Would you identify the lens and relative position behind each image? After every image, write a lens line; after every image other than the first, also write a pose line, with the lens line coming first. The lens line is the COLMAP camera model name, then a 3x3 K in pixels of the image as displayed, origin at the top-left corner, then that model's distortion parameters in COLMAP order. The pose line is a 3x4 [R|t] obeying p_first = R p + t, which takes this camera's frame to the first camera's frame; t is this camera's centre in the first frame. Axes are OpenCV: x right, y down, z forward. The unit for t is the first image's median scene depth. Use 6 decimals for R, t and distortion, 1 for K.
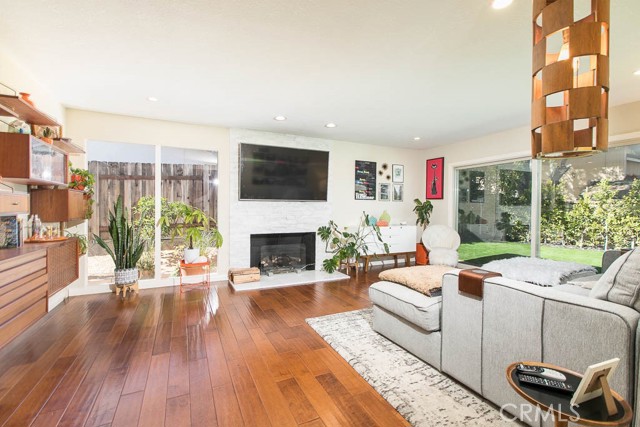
lens RADIAL K [[288.5, 0, 321.3], [0, 288.5, 212.0], [0, 0, 1]] dist [0.001114, 0.000188]
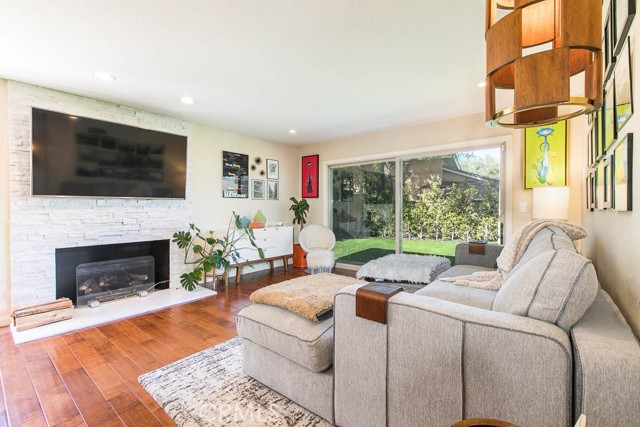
lens RADIAL K [[288.5, 0, 320.8], [0, 288.5, 211.3], [0, 0, 1]] dist [0.001114, 0.000188]
pose [[0.911744, -0.013580, 0.410535, 0.033650], [0.014417, 0.999896, 0.001058, 0.000220], [-0.410506, 0.004954, 0.911844, 0.129910]]
